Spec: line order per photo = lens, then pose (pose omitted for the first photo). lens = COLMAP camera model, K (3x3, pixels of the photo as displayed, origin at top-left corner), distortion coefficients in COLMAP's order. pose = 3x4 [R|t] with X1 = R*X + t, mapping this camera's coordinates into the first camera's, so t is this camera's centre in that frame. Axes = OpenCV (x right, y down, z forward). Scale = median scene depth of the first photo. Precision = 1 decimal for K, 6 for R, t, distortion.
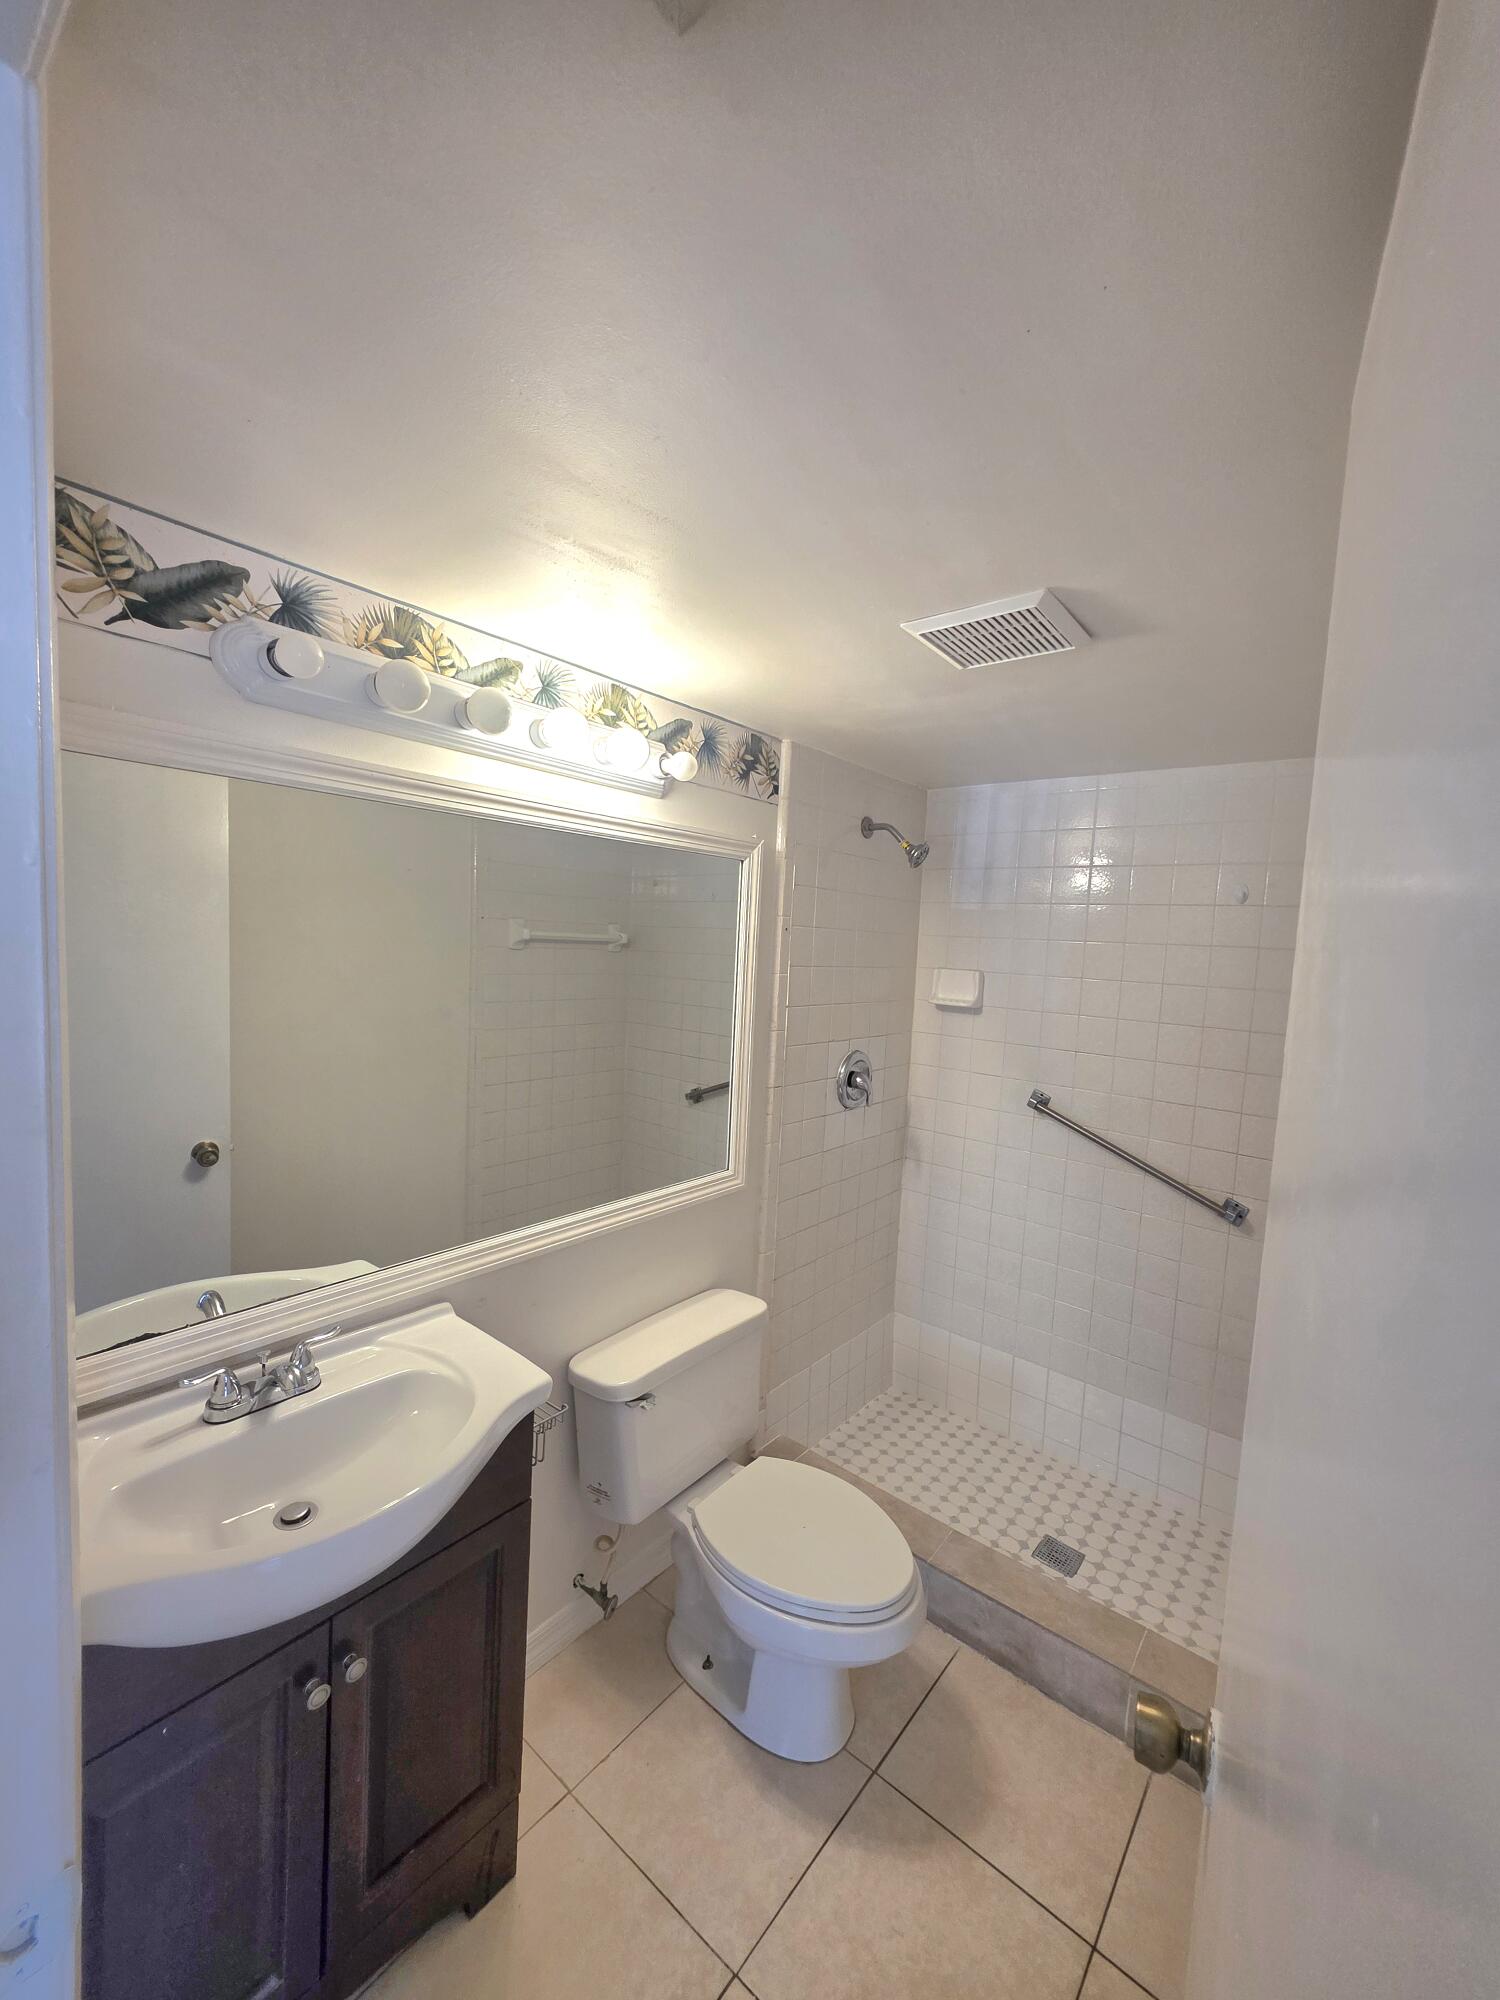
lens RADIAL K [[801.6, 0, 753.0], [0, 801.6, 1005.3], [0, 0, 1]] dist [-0.002084, 0.000815]
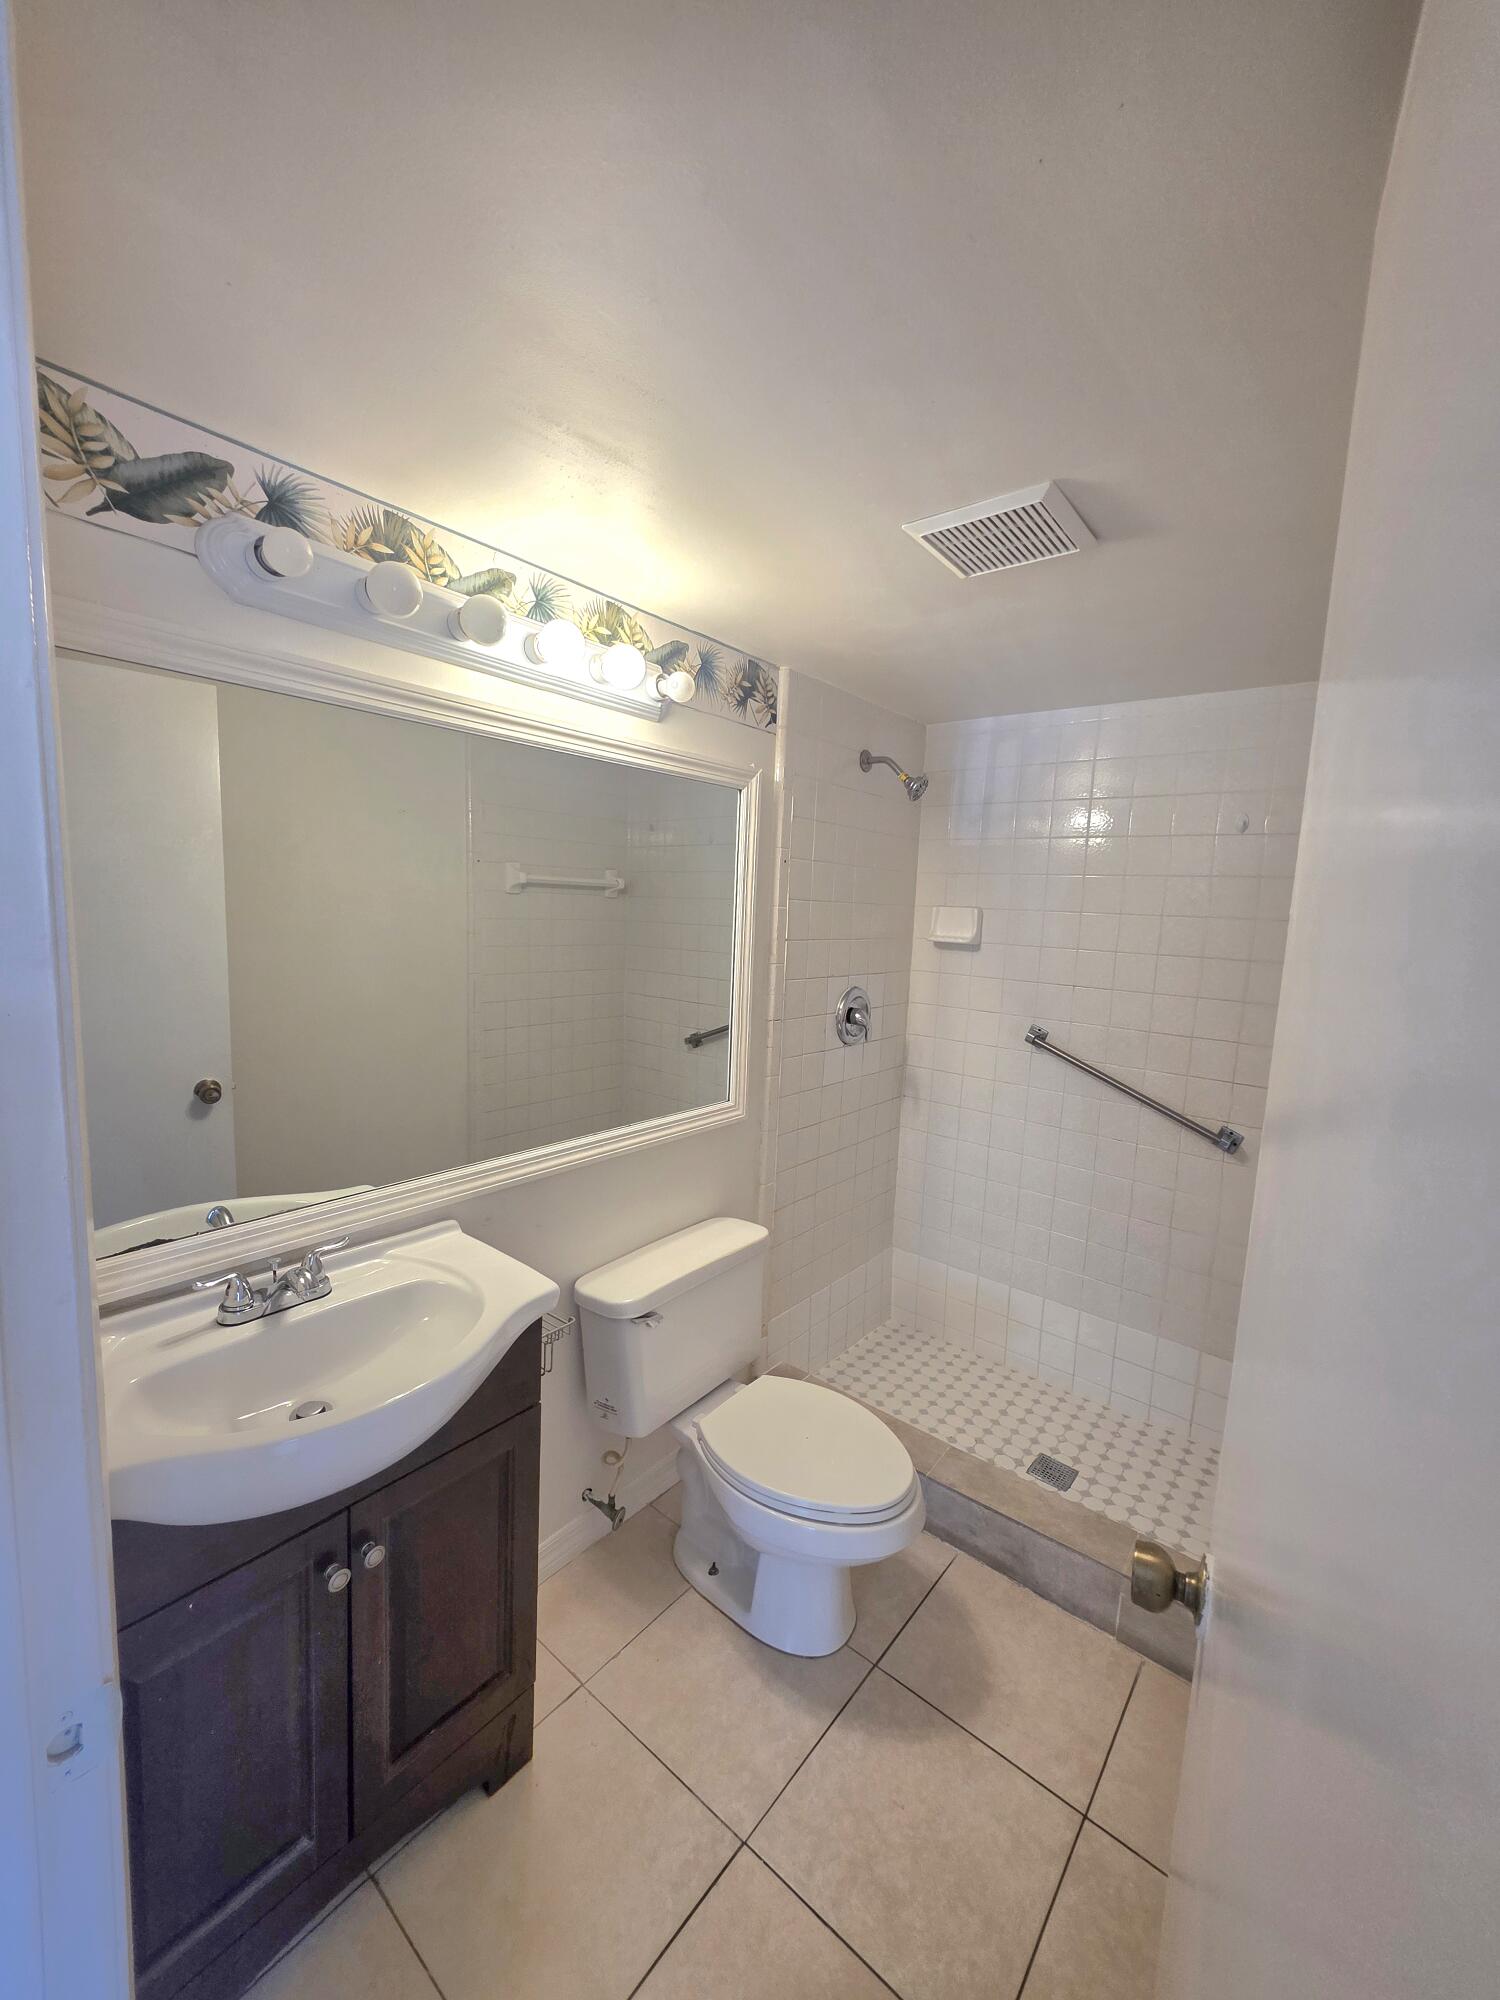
lens RADIAL K [[801.6, 0, 752.9], [0, 801.6, 1002.4], [0, 0, 1]] dist [-0.002084, 0.000815]
pose [[0.999962, -0.007532, 0.004450, -0.004937], [0.007333, 0.999036, 0.043285, 0.045566], [-0.004771, -0.043250, 0.999053, -0.000950]]
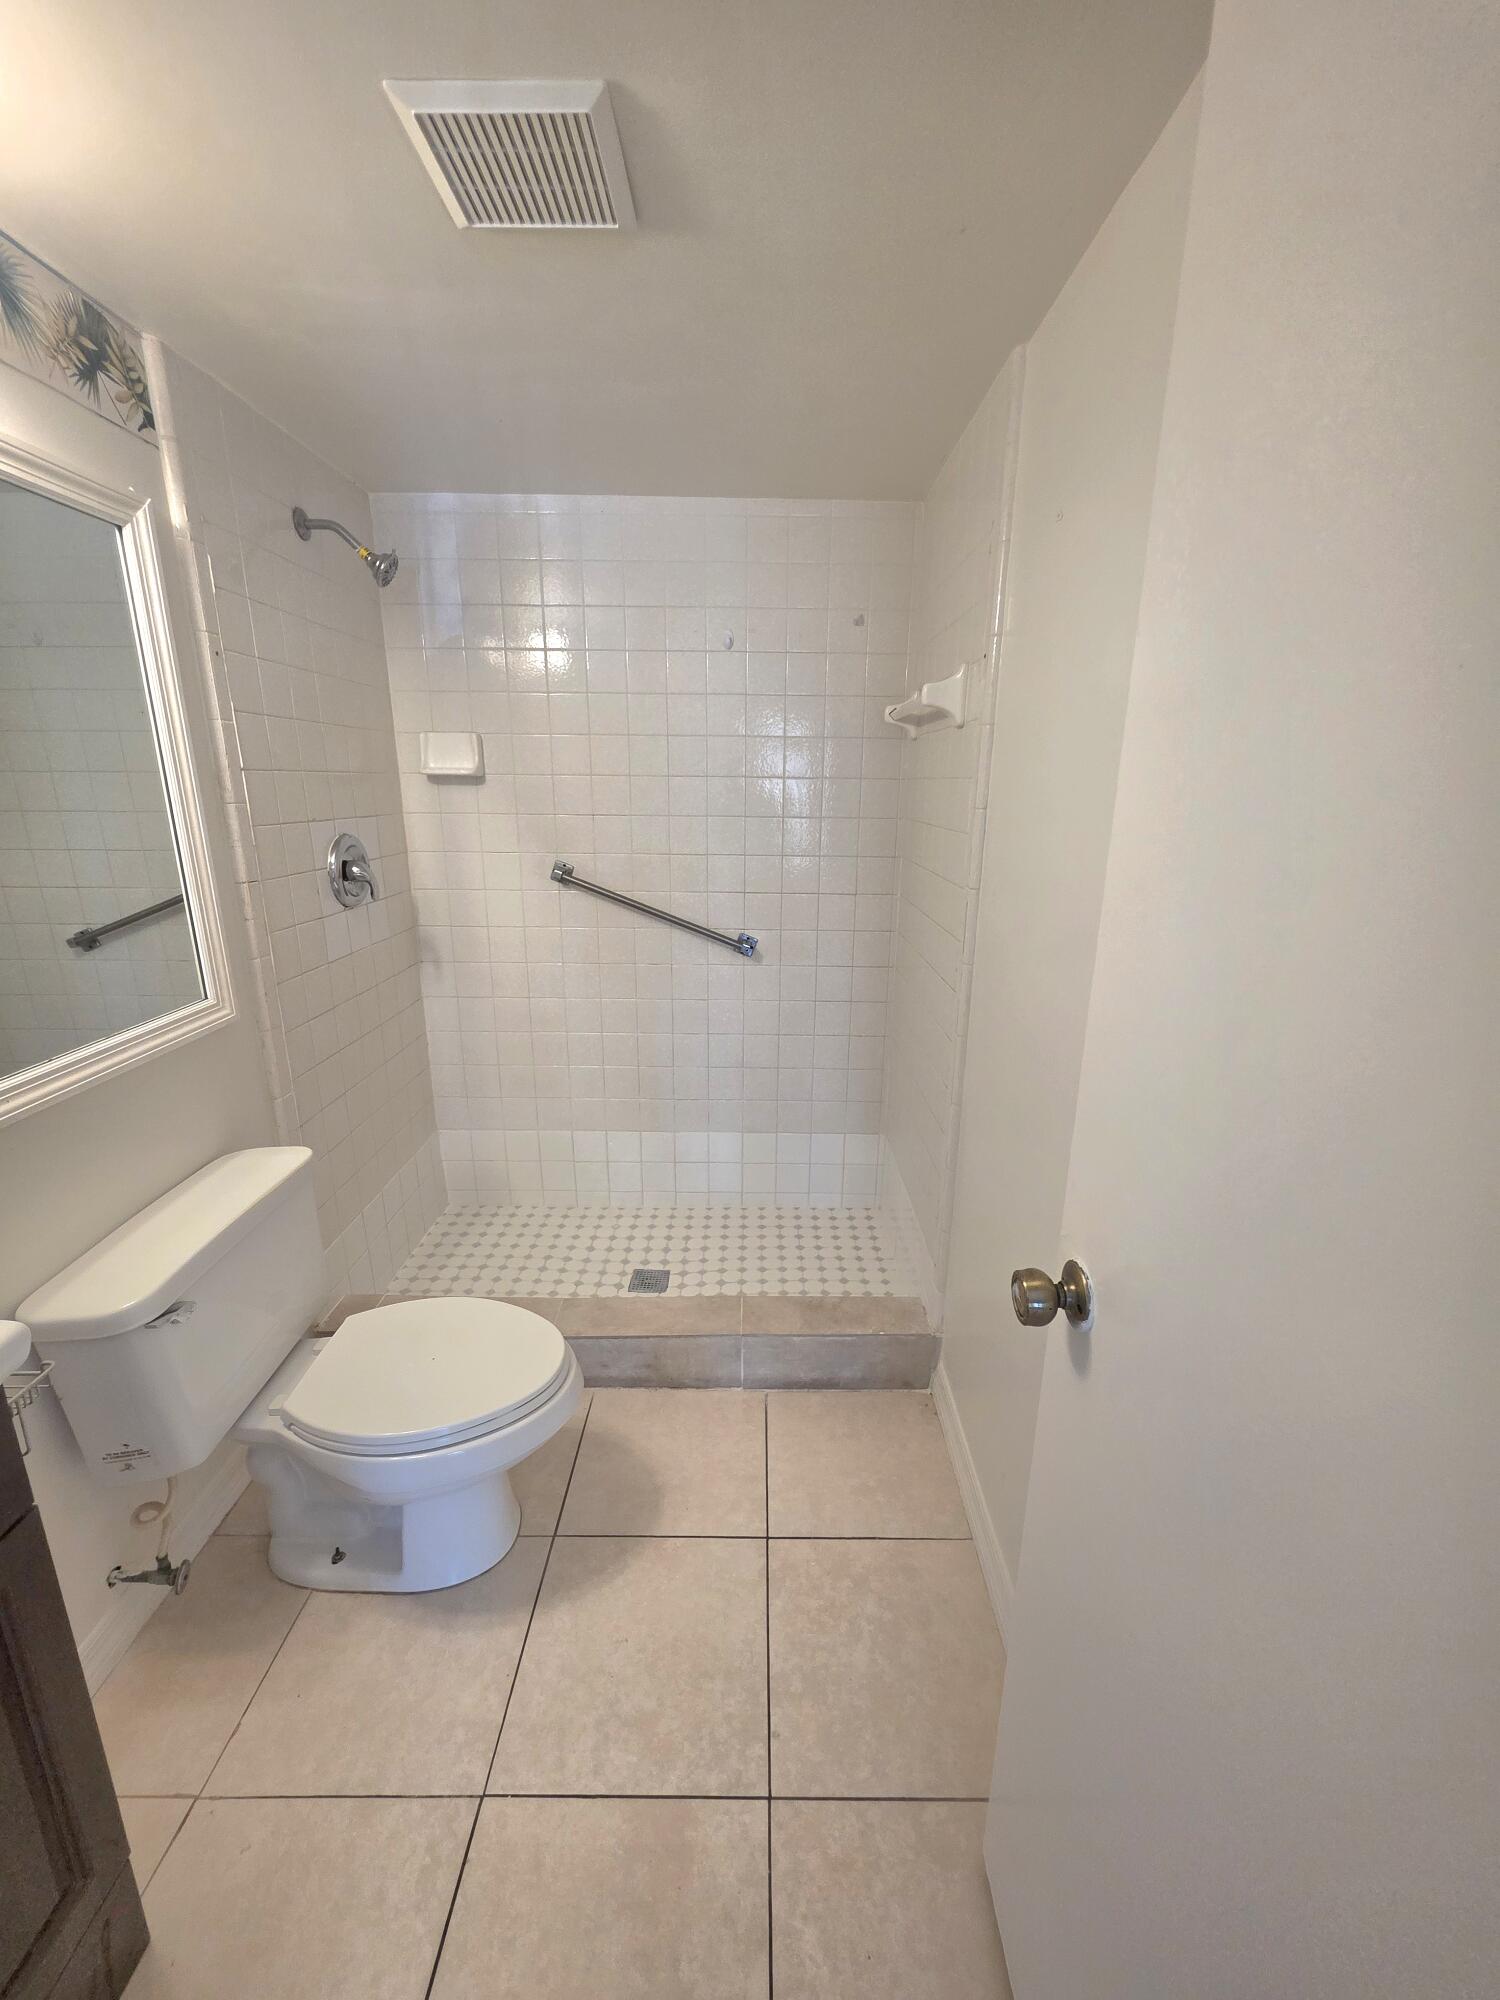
lens RADIAL K [[801.6, 0, 762.3], [0, 801.6, 1003.1], [0, 0, 1]] dist [-0.002084, 0.000815]
pose [[0.770470, -0.210286, 0.601794, -0.096068], [0.078794, 0.968201, 0.237441, 0.091220], [-0.632588, -0.135523, 0.762539, 0.150252]]
